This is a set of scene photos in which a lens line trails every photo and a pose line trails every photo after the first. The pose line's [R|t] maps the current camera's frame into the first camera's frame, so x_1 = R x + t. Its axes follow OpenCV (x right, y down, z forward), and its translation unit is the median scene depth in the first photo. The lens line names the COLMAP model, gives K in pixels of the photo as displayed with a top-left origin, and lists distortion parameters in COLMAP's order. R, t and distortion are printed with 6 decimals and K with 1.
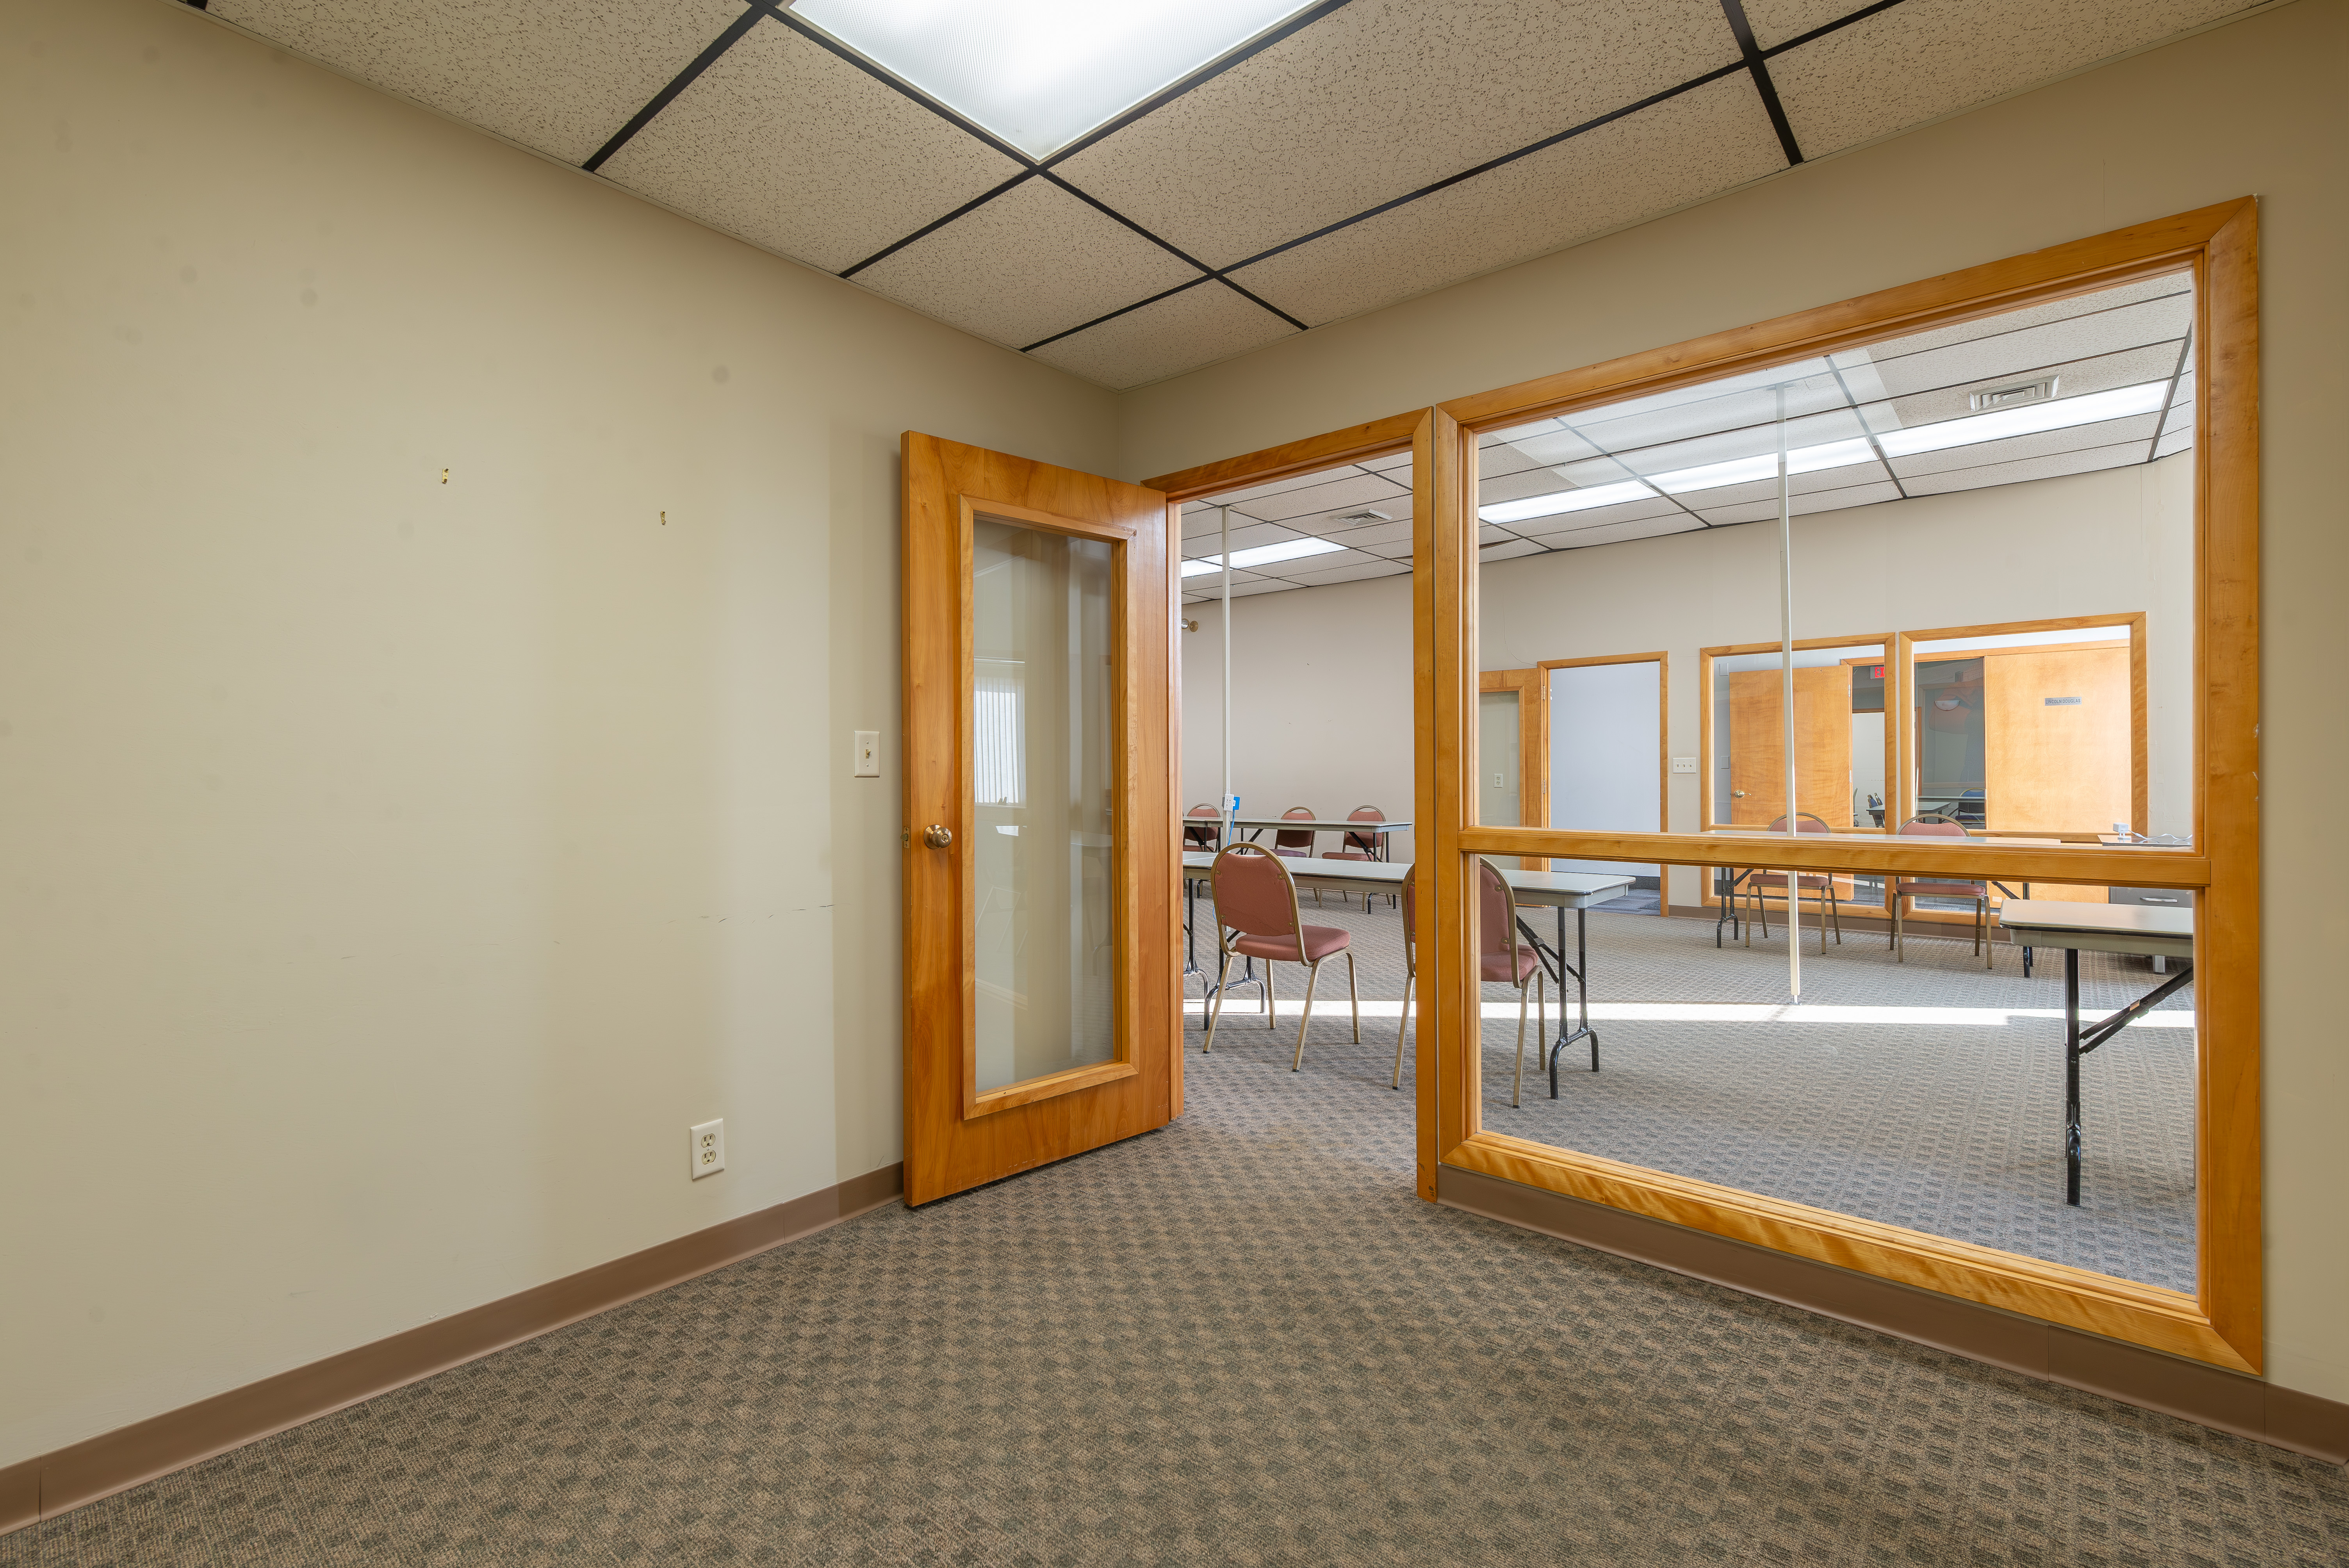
lens RADIAL K [[1031.3, 0, 1183.6], [0, 1031.3, 769.8], [0, 0, 1]] dist [-0.001195, 0.001091]
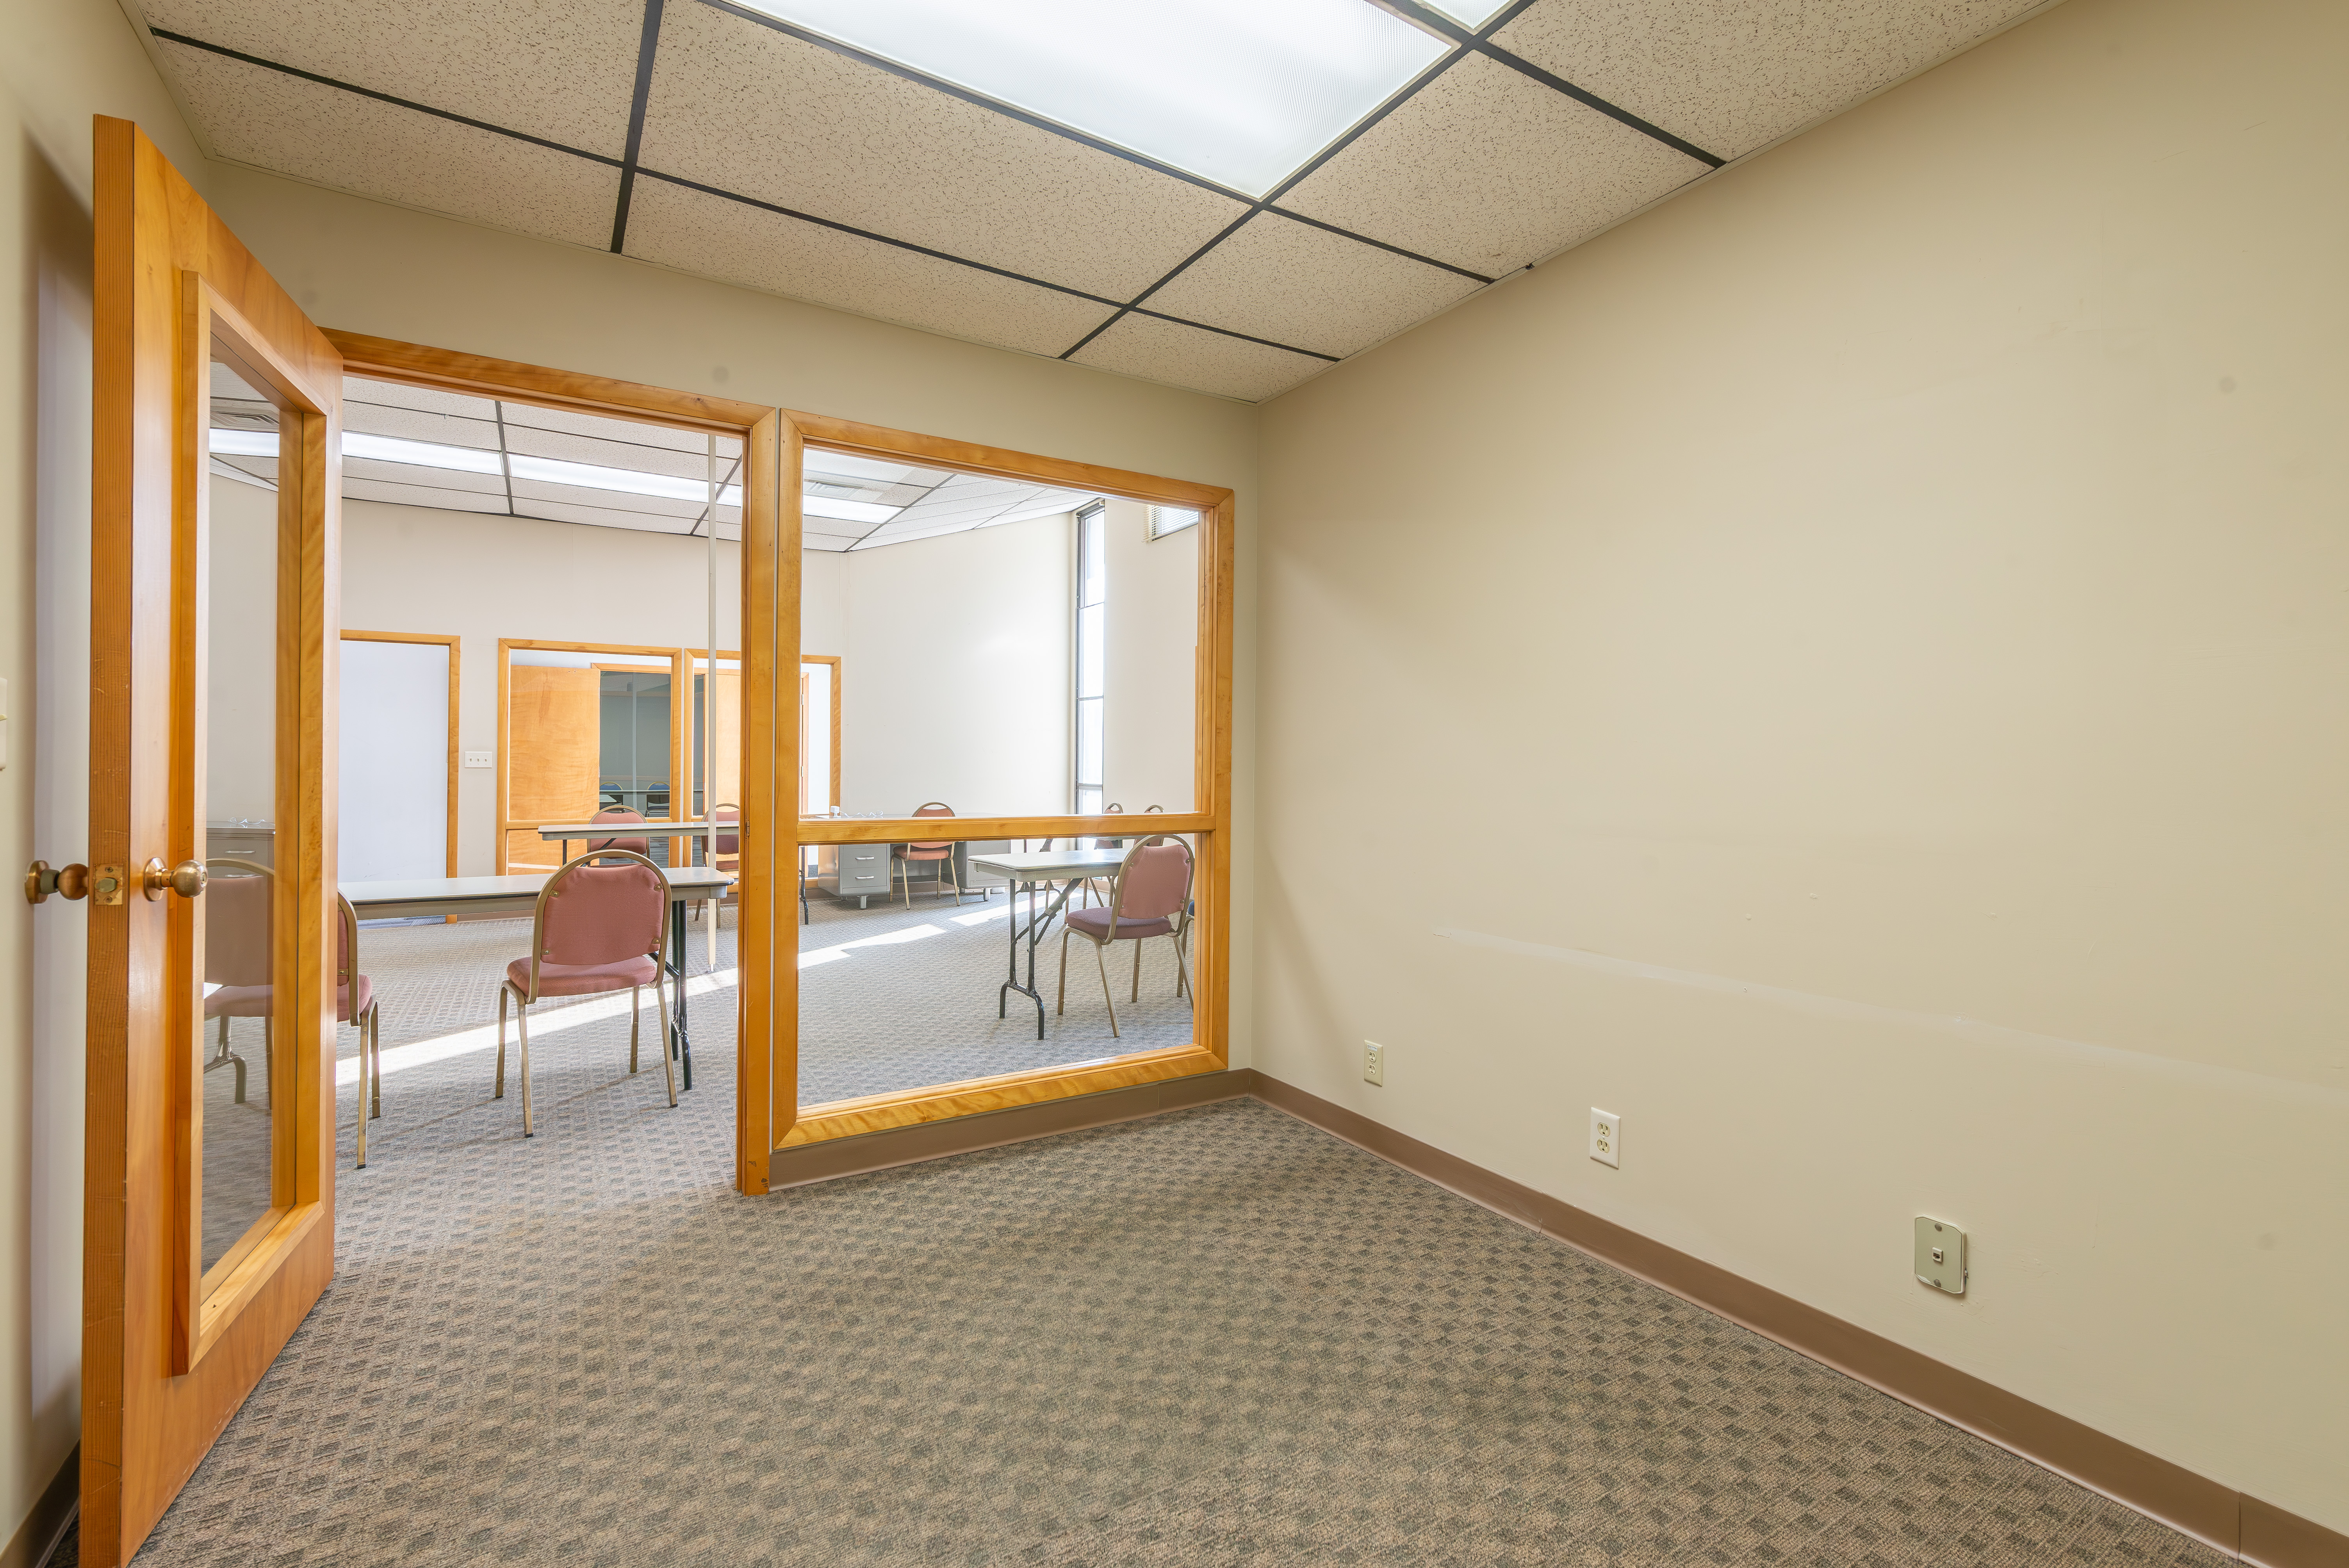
lens RADIAL K [[1031.3, 0, 1159.5], [0, 1031.3, 774.9], [0, 0, 1]] dist [-0.001195, 0.001091]
pose [[0.303461, 0.002102, 0.952842, -0.619187], [-0.012259, 0.999923, 0.001698, 0.002207], [-0.952765, -0.012196, 0.303463, 0.336338]]
